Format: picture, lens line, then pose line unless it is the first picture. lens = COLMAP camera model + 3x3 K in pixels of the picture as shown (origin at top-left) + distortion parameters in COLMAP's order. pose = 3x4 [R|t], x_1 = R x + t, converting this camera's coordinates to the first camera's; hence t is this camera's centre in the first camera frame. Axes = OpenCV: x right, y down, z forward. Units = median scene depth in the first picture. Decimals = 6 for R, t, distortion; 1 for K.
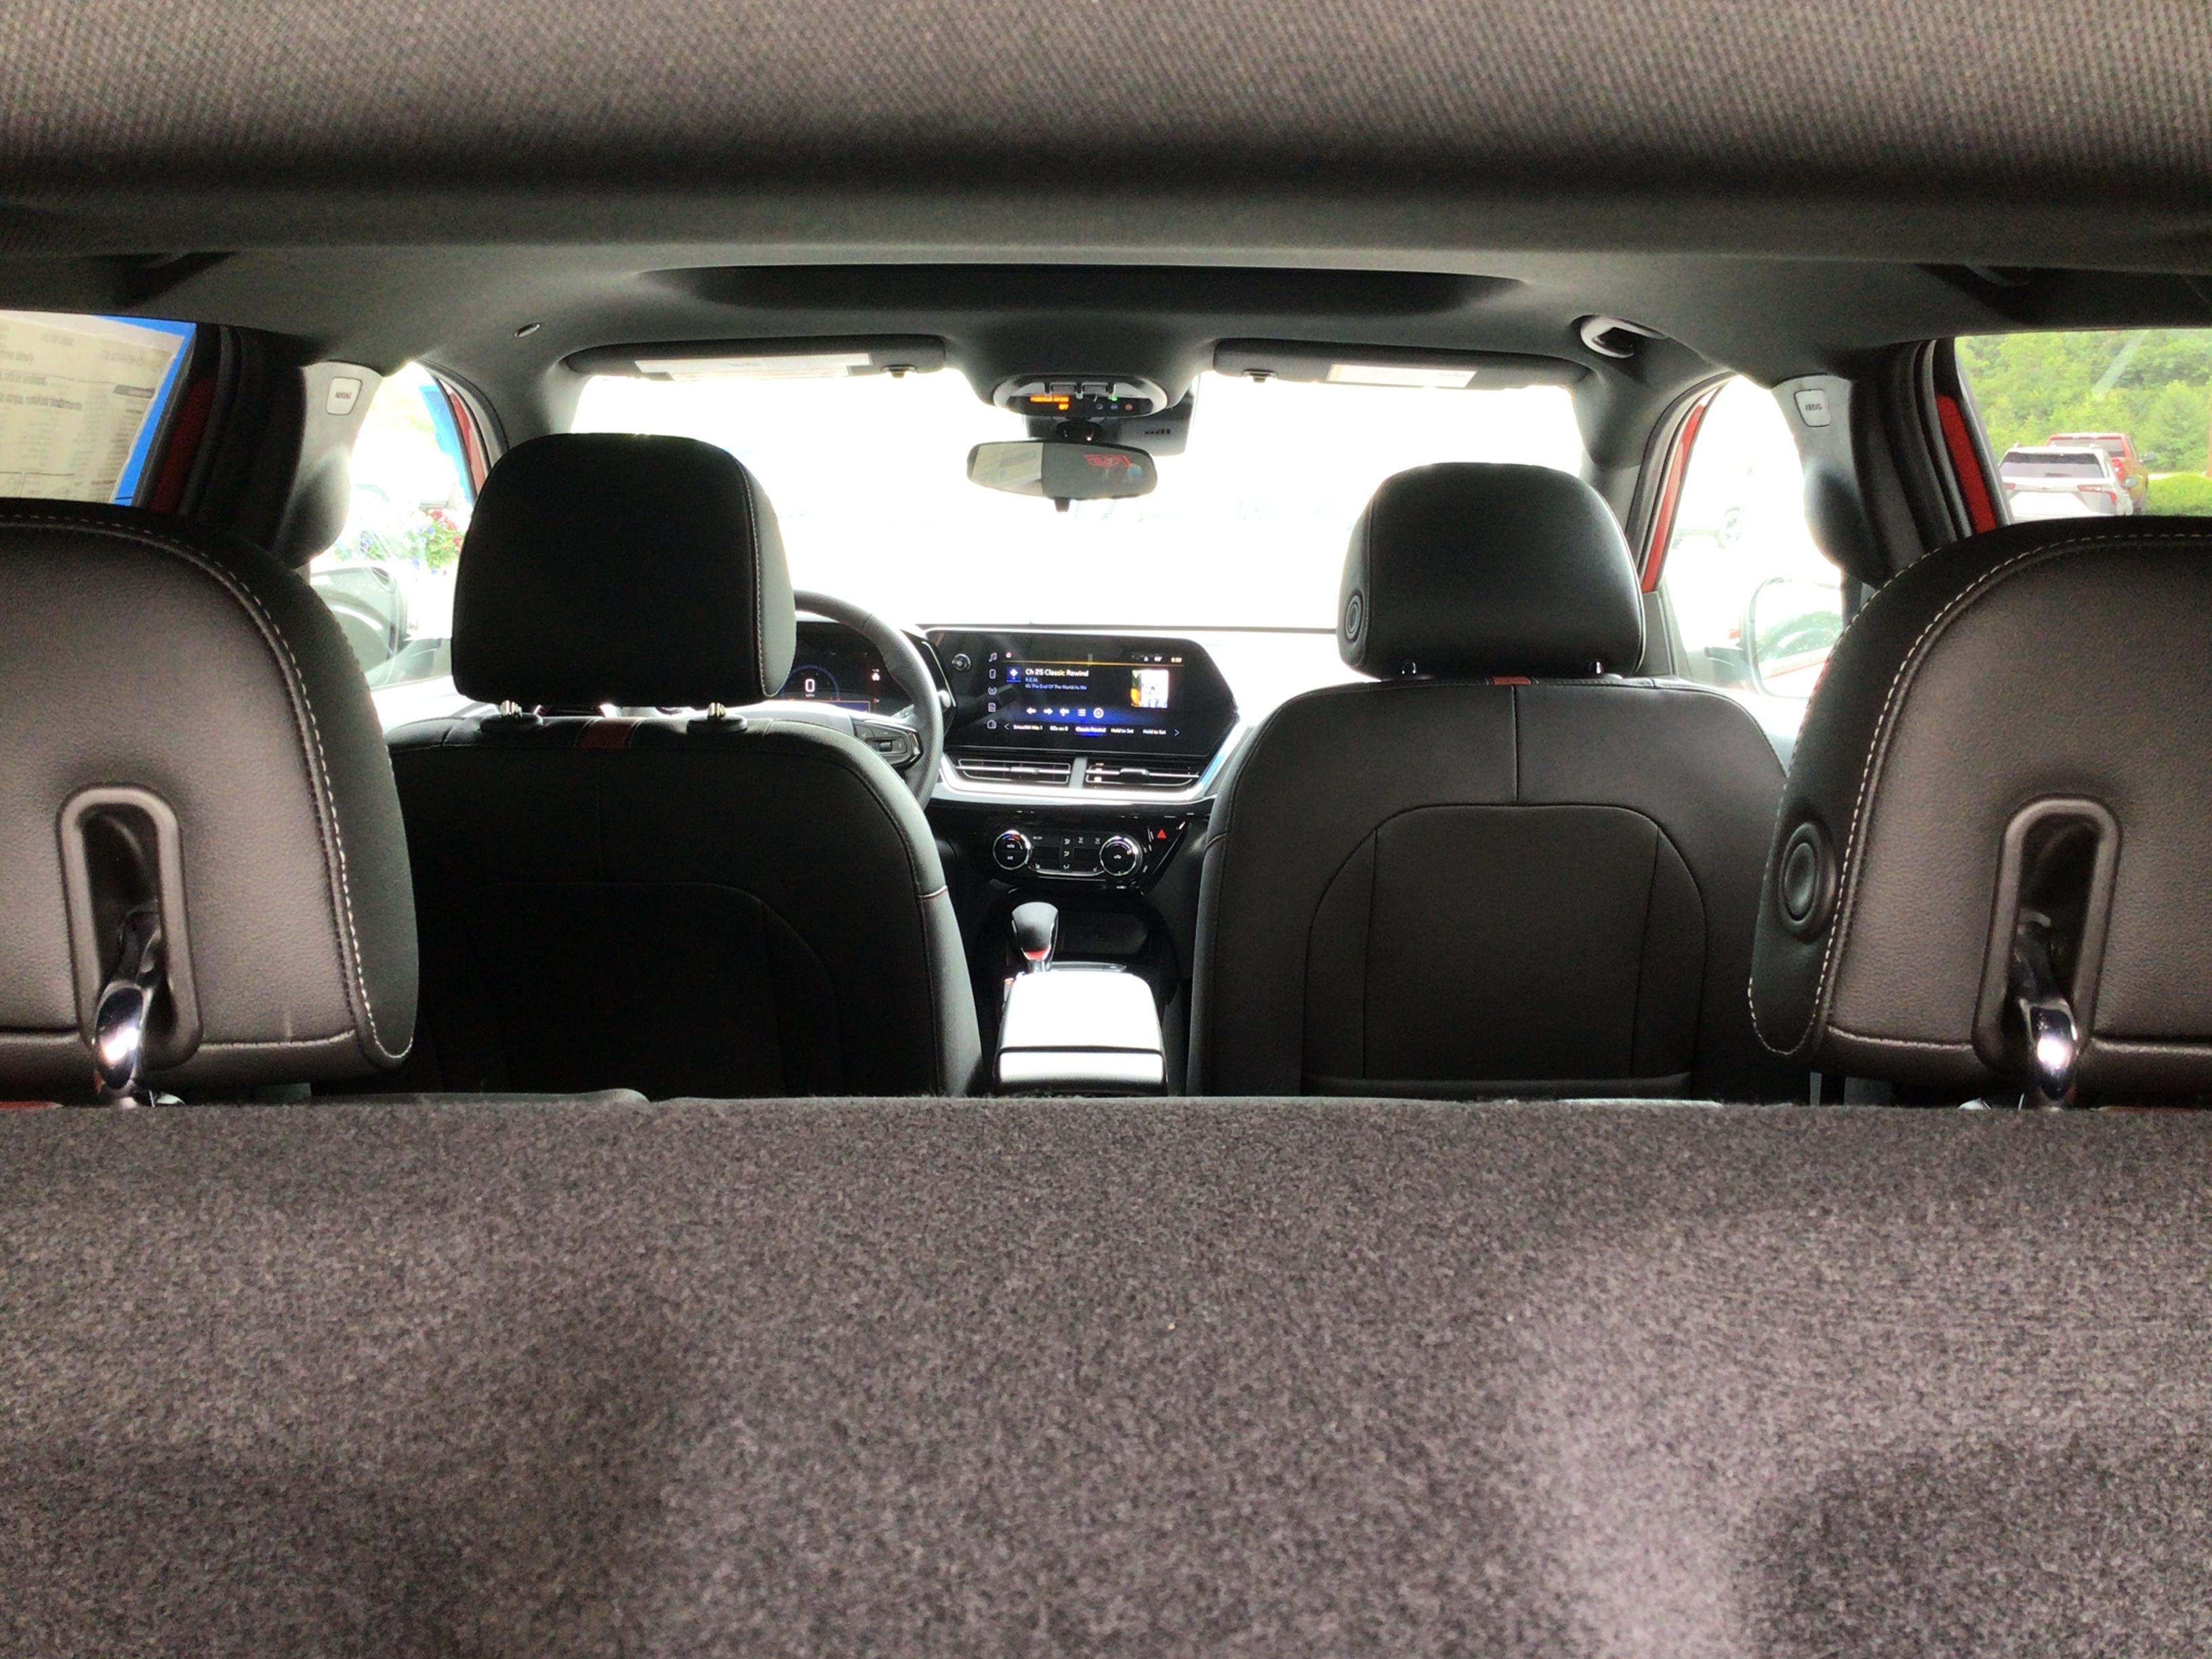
lens RADIAL K [[2029.6, 0, 1108.5], [0, 2029.6, 827.1], [0, 0, 1]] dist [0.003687, 0.000000]
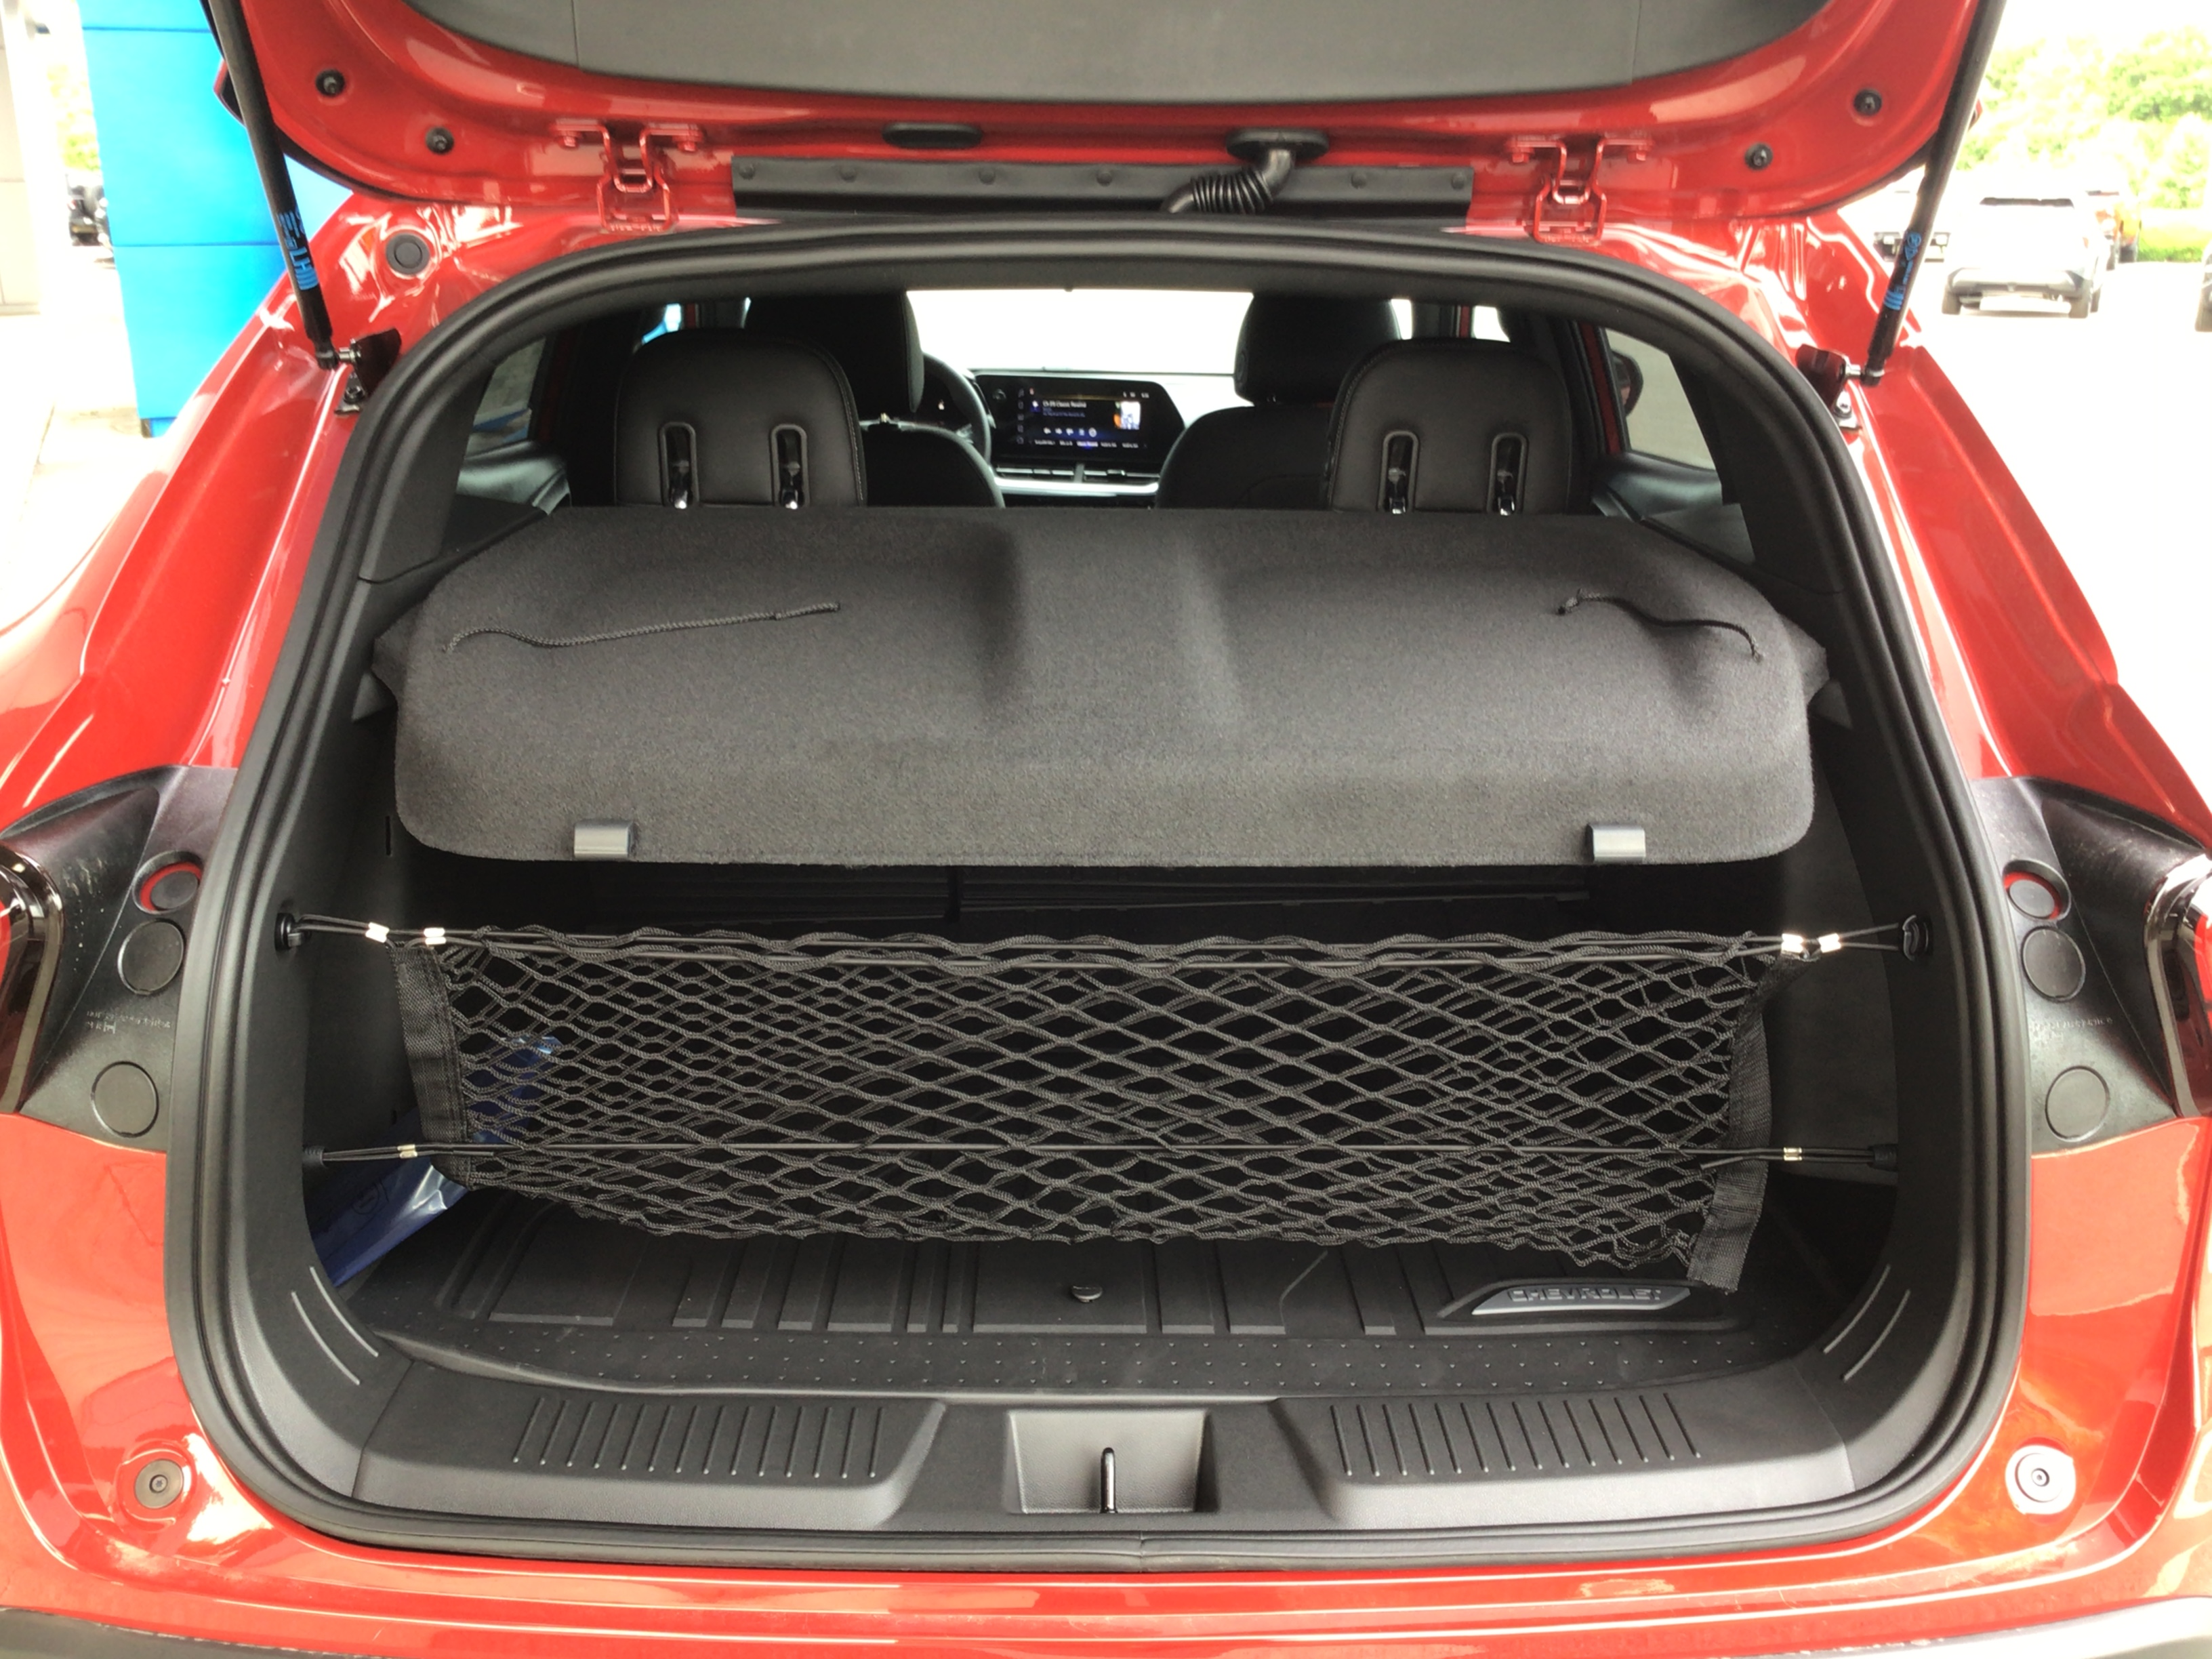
lens RADIAL K [[2029.6, 0, 1102.7], [0, 2029.6, 836.9], [0, 0, 1]] dist [0.003687, 0.000000]
pose [[1.000000, 0.000440, -0.000504, 0.002992], [-0.000372, 0.991875, 0.127219, 0.047947], [0.000556, -0.127219, 0.991875, -0.500079]]
